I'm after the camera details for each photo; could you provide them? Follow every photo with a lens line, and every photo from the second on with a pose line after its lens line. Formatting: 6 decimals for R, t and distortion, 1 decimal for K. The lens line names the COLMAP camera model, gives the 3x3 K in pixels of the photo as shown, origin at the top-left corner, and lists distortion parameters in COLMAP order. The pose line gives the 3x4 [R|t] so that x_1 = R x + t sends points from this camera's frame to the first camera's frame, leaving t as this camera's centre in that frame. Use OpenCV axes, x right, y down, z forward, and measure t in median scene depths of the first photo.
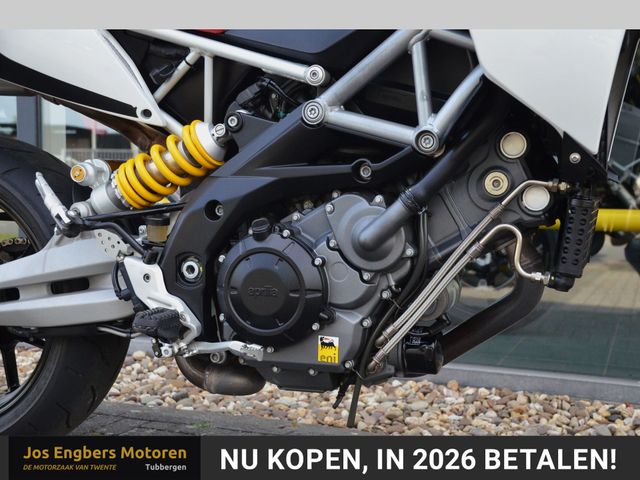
lens RADIAL K [[868.8, 0, 337.2], [0, 868.8, 242.4], [0, 0, 1]] dist [0.007153, 0.549807]
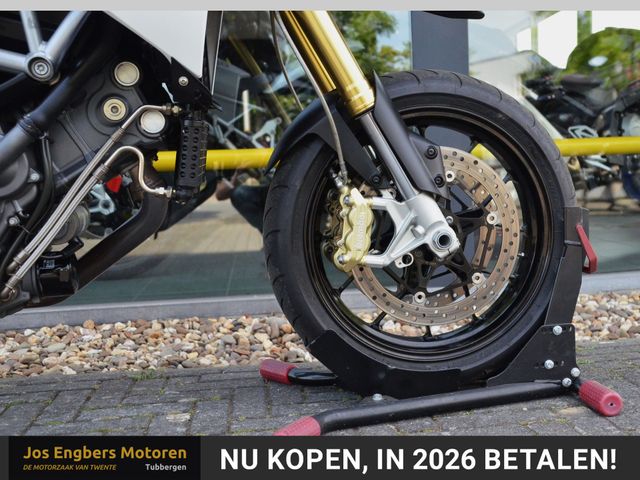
lens RADIAL K [[825.1, 0, 374.1], [0, 825.1, 240.8], [0, 0, 1]] dist [-0.013044, 0.350517]
pose [[0.882685, -0.096538, 0.459943, -0.022508], [0.079024, 0.995228, 0.057234, 0.059459], [-0.463273, -0.014174, 0.886102, -0.070576]]
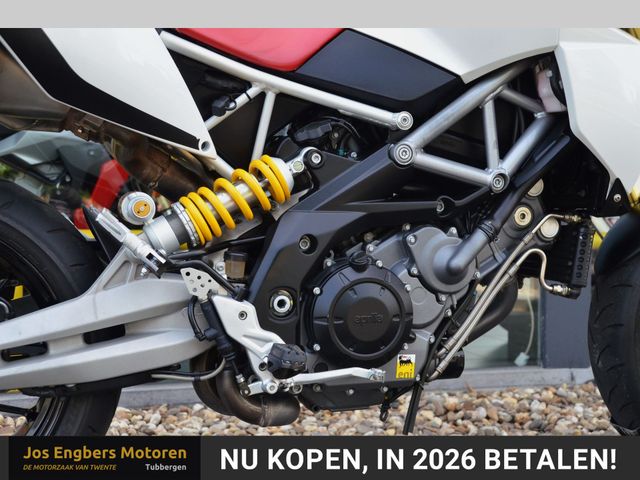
lens RADIAL K [[868.8, 0, 337.2], [0, 868.8, 242.4], [0, 0, 1]] dist [0.007153, 0.549807]
pose [[0.790131, -0.028650, 0.612268, -0.753980], [0.039623, 0.999205, -0.004377, -0.033747], [-0.611655, 0.027719, 0.790638, 0.170127]]
